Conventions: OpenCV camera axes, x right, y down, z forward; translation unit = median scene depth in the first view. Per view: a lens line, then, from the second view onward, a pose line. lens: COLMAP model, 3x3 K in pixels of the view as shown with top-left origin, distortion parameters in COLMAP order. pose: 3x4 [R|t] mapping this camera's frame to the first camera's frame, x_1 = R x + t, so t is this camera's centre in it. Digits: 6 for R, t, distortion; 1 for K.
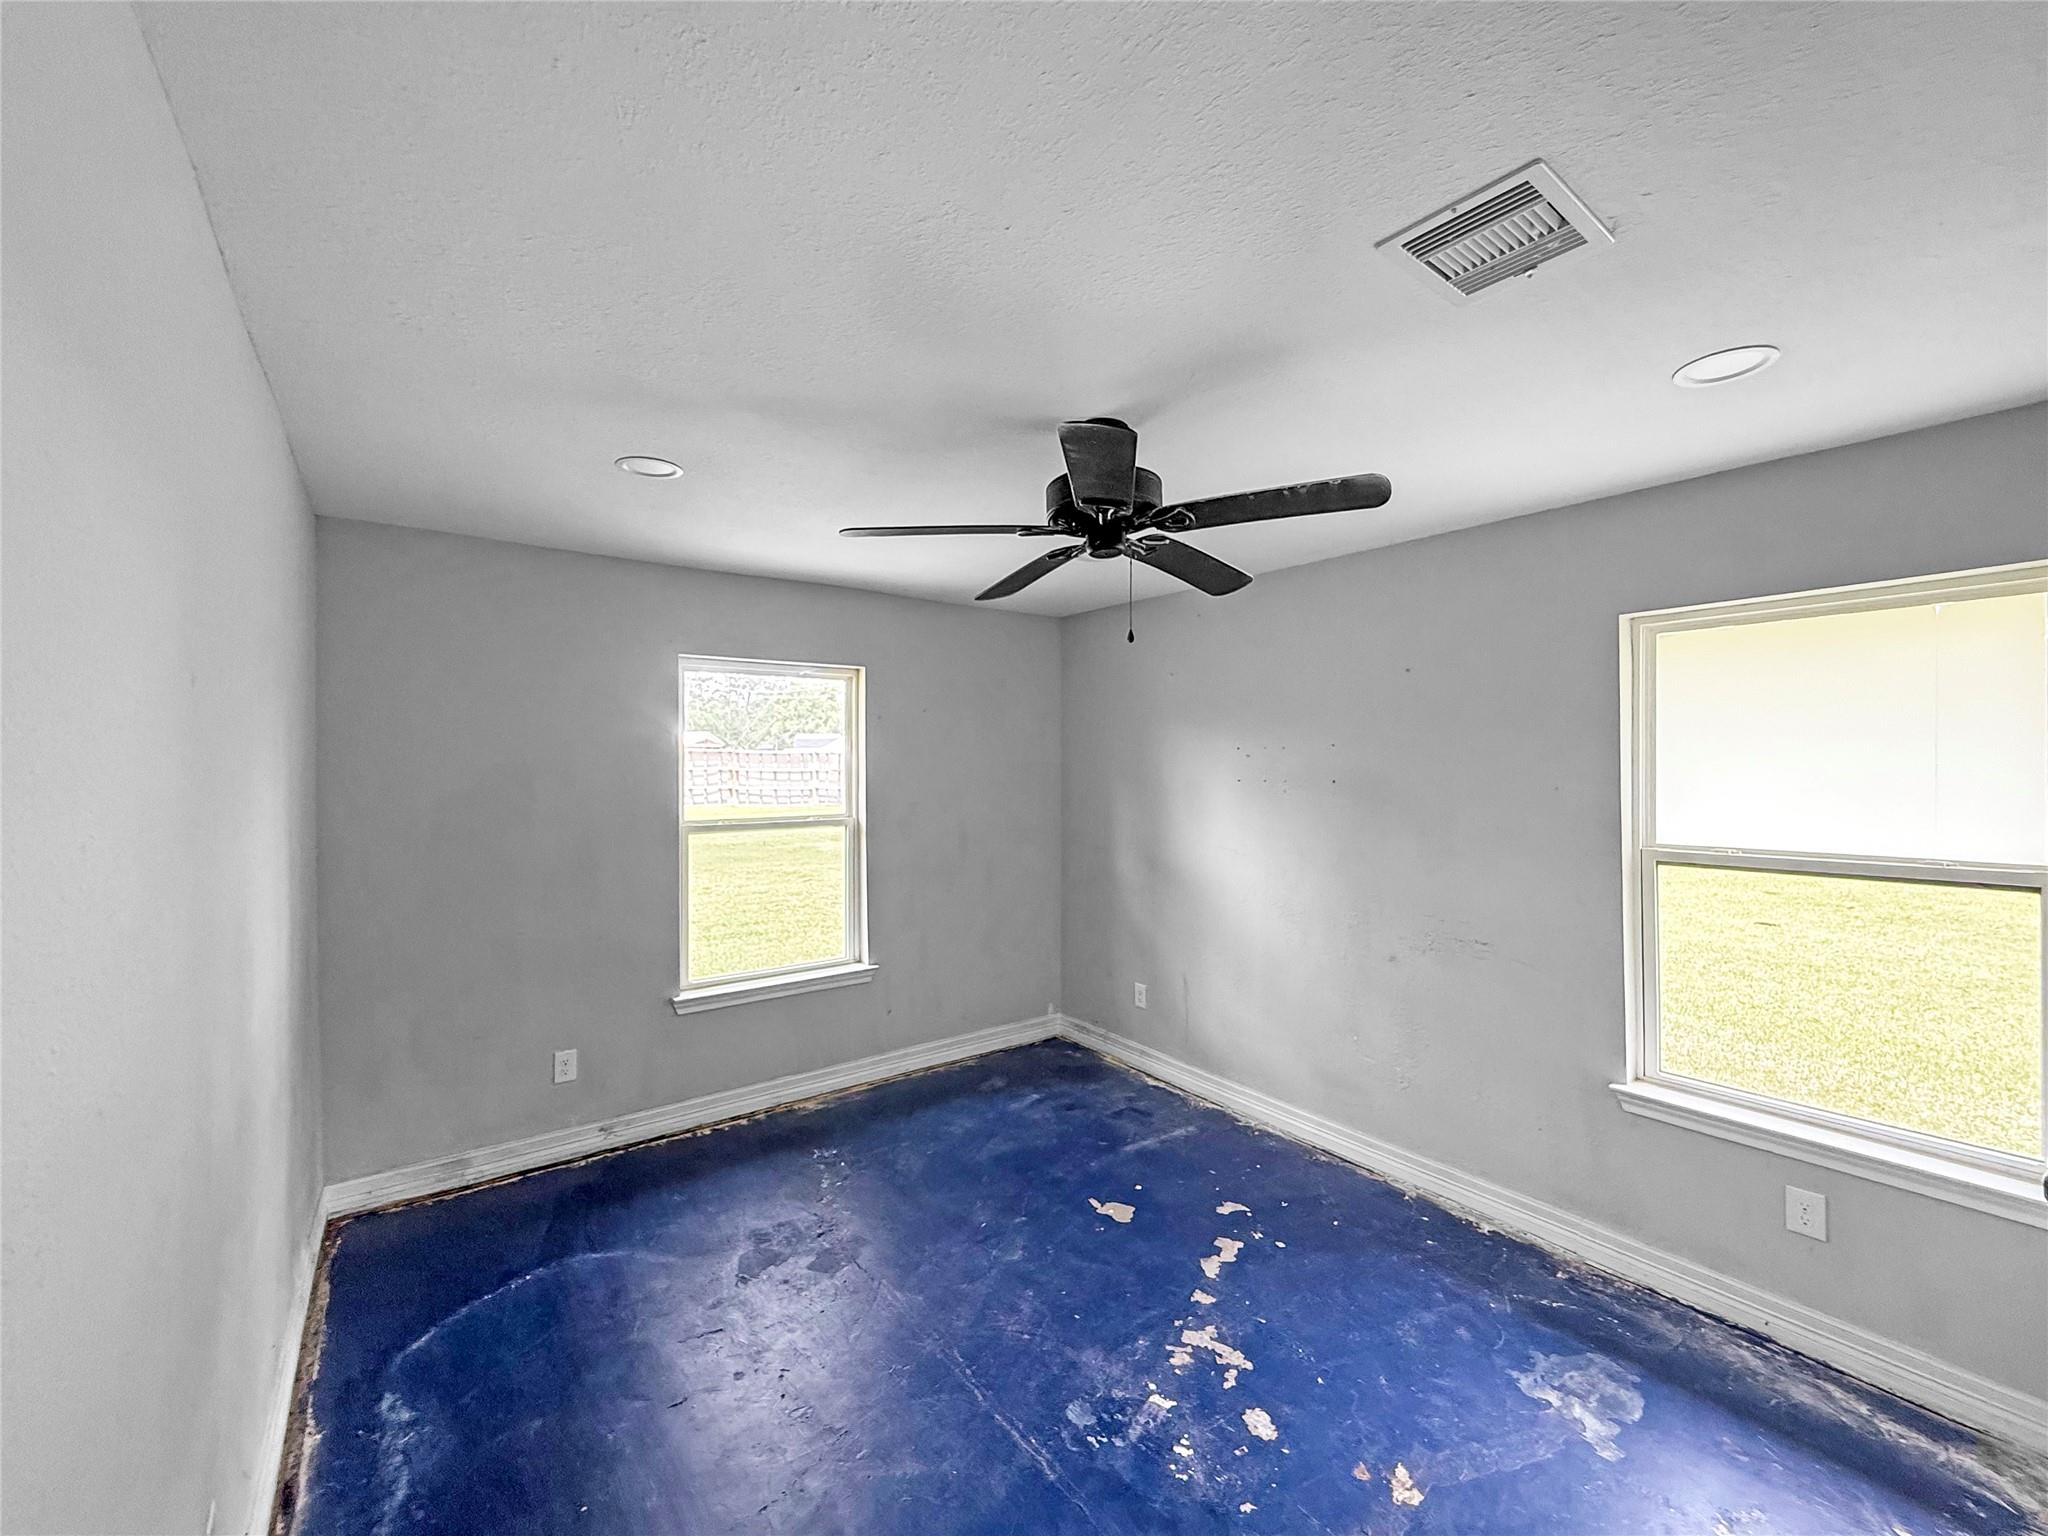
lens RADIAL K [[820.1, 0, 1025.8], [0, 820.1, 780.9], [0, 0, 1]] dist [-0.000627, 0.000070]
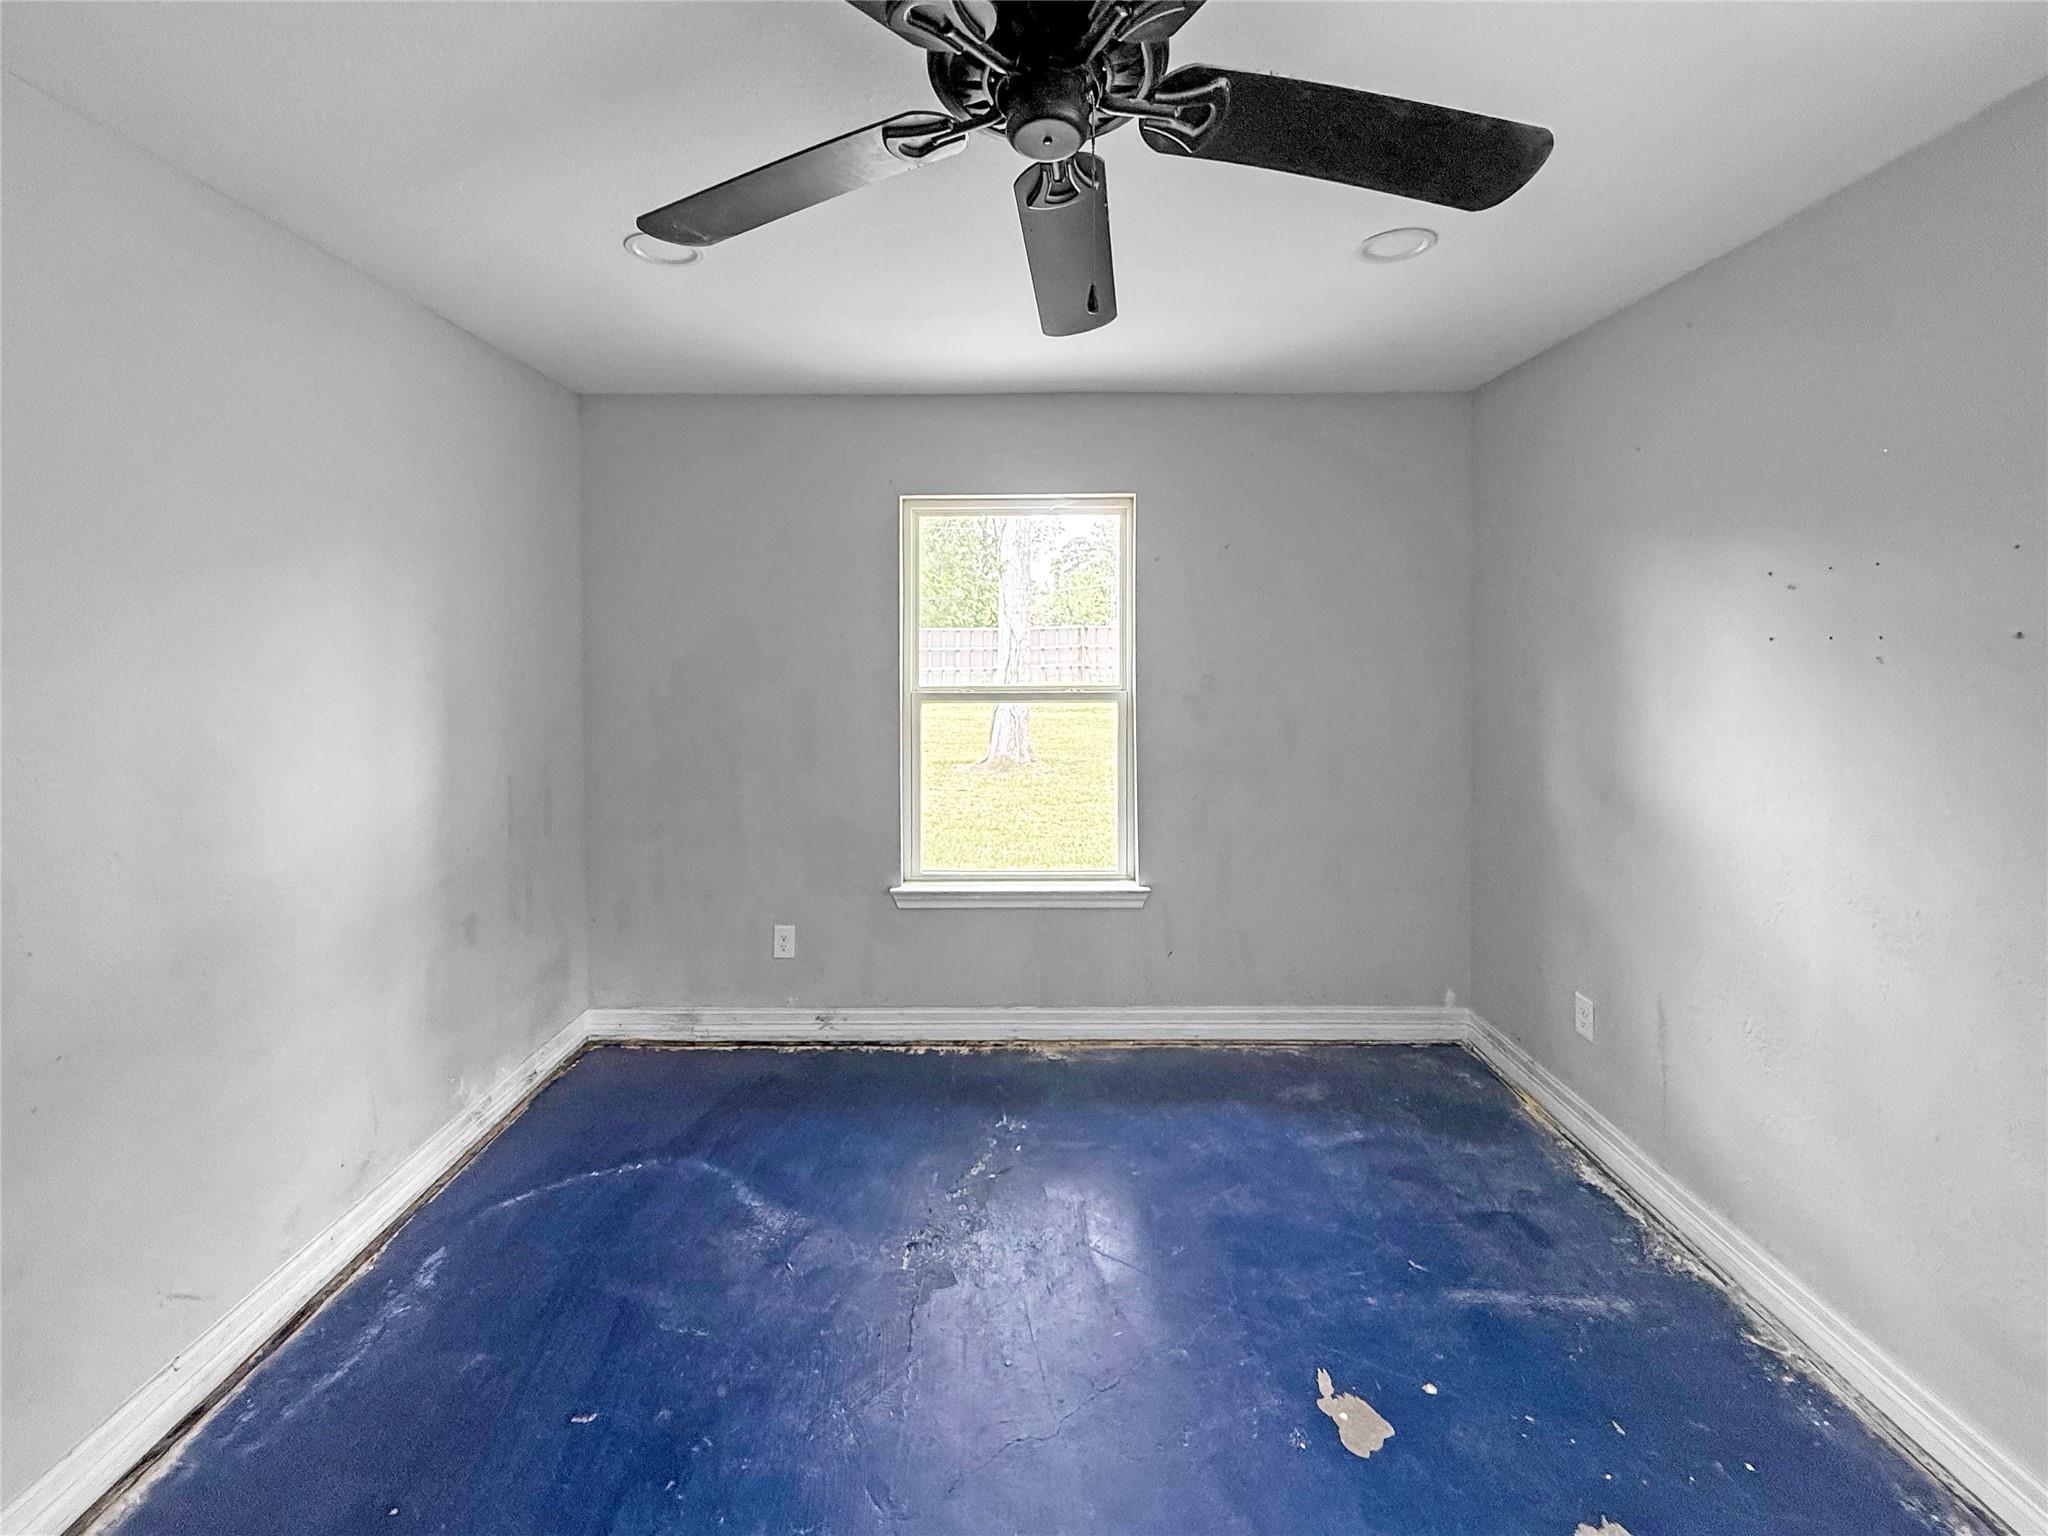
lens RADIAL K [[857.0, 0, 1023.5], [0, 857.0, 667.0], [0, 0, 1]] dist [0.000850, -0.000212]
pose [[0.800262, 0.013361, -0.599501, 0.211011], [-0.012544, 0.999906, 0.005540, 0.020757], [0.599519, 0.003087, 0.800354, 0.325576]]
